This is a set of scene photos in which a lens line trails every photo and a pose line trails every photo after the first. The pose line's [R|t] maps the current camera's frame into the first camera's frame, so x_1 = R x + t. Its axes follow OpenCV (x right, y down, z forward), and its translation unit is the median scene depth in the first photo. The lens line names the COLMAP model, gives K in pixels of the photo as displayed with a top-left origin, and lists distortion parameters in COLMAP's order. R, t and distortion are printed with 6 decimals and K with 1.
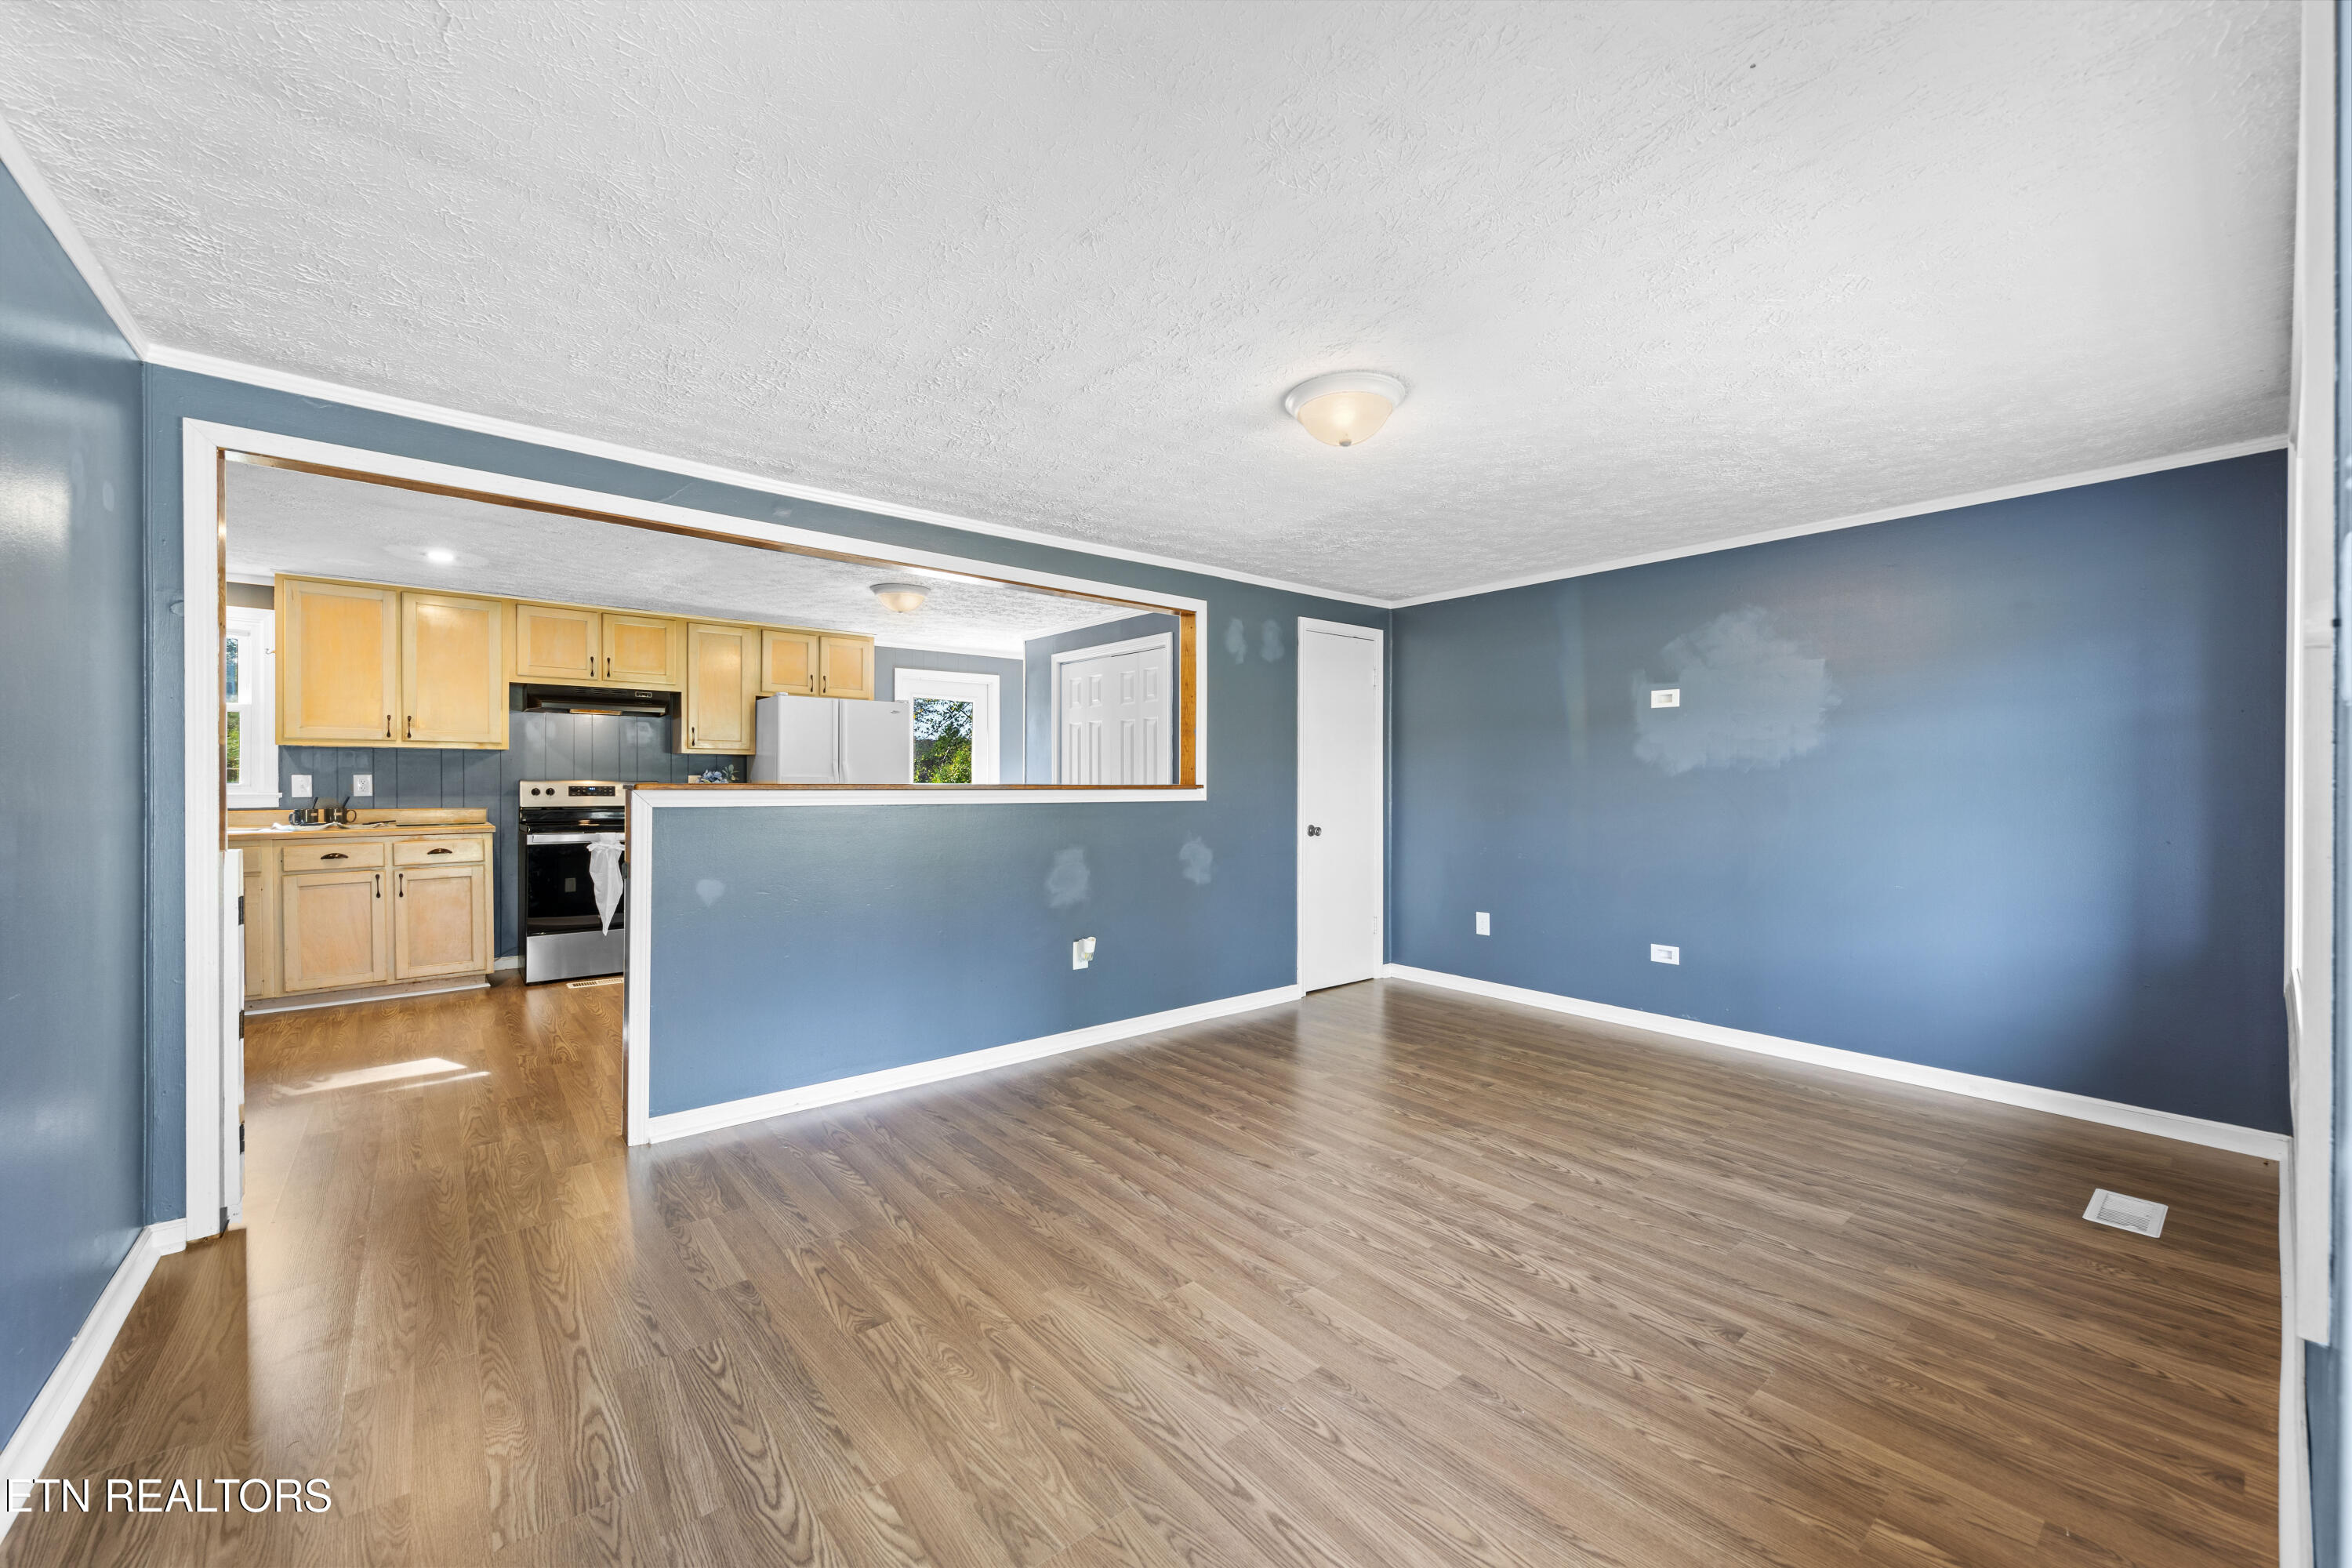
lens RADIAL K [[902.8, 0, 1178.4], [0, 902.8, 779.0], [0, 0, 1]] dist [0.006750, -0.000020]
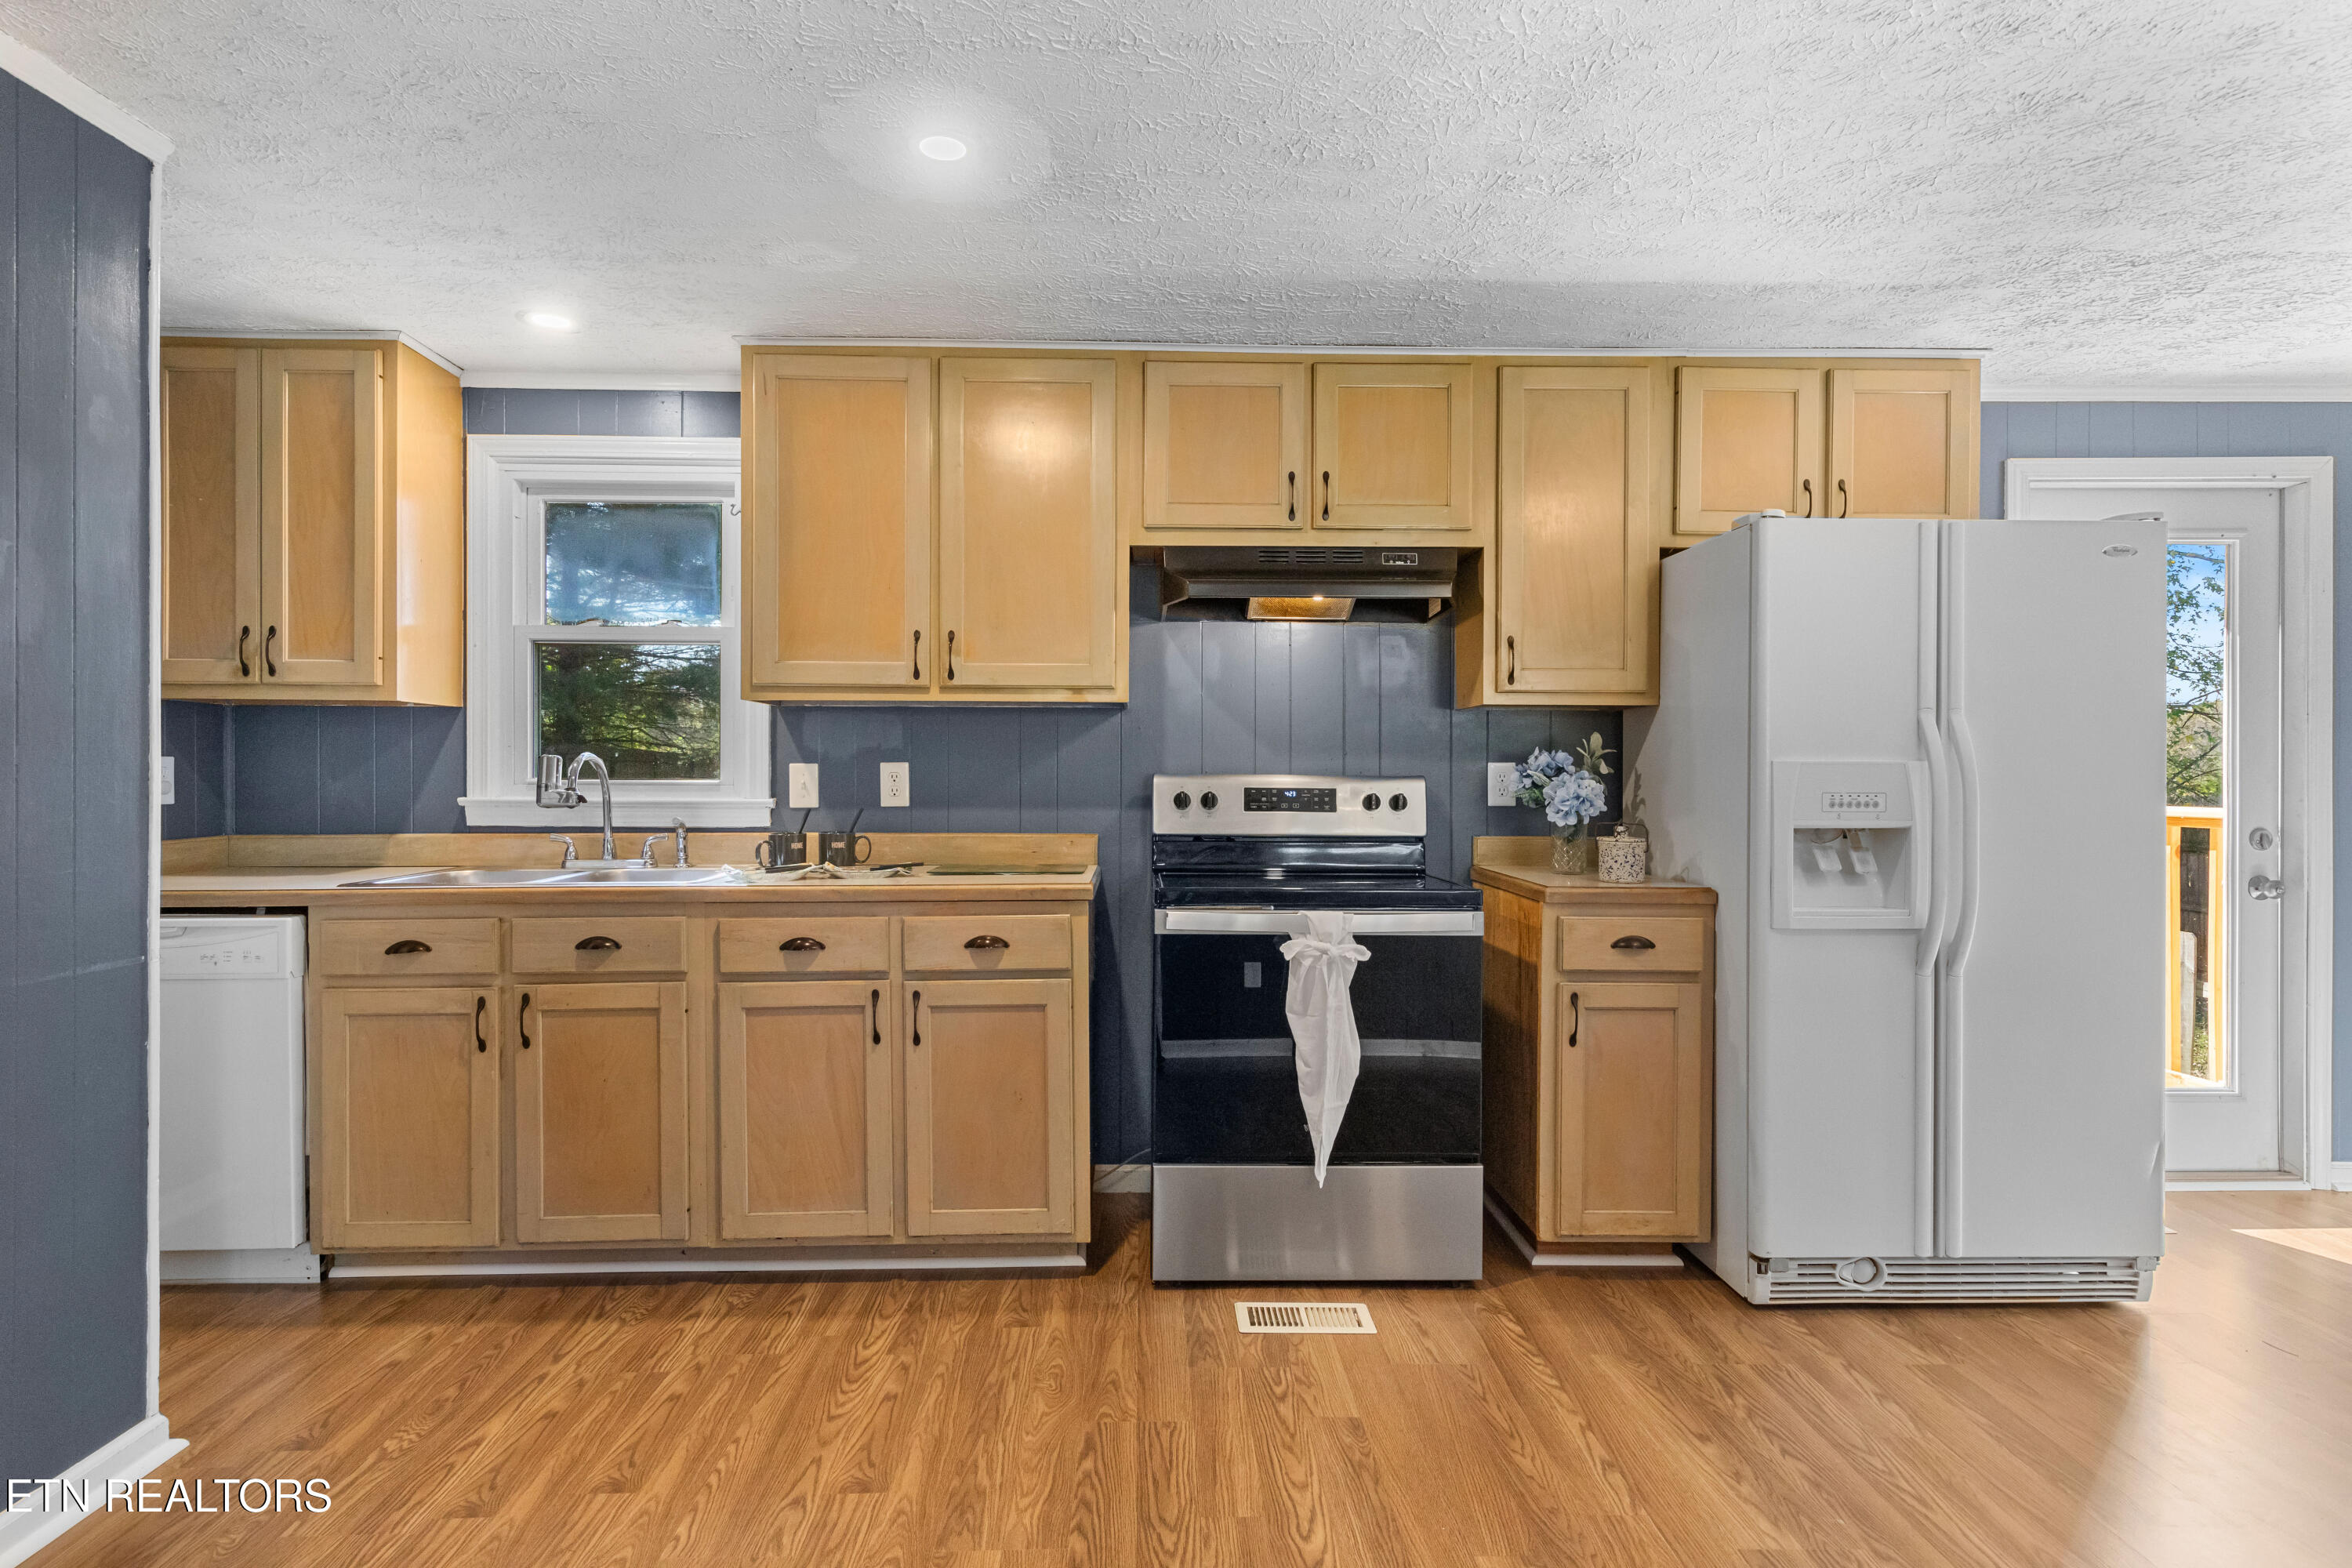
lens RADIAL K [[1210.2, 0, 1176.0], [0, 1210.2, 784.0], [0, 0, 1]] dist [0.004626, 0.000234]
pose [[0.785085, 0.002040, -0.619384, -0.420728], [0.000243, 0.999993, 0.003601, 0.005081], [0.619388, -0.002977, 0.785080, 0.648830]]
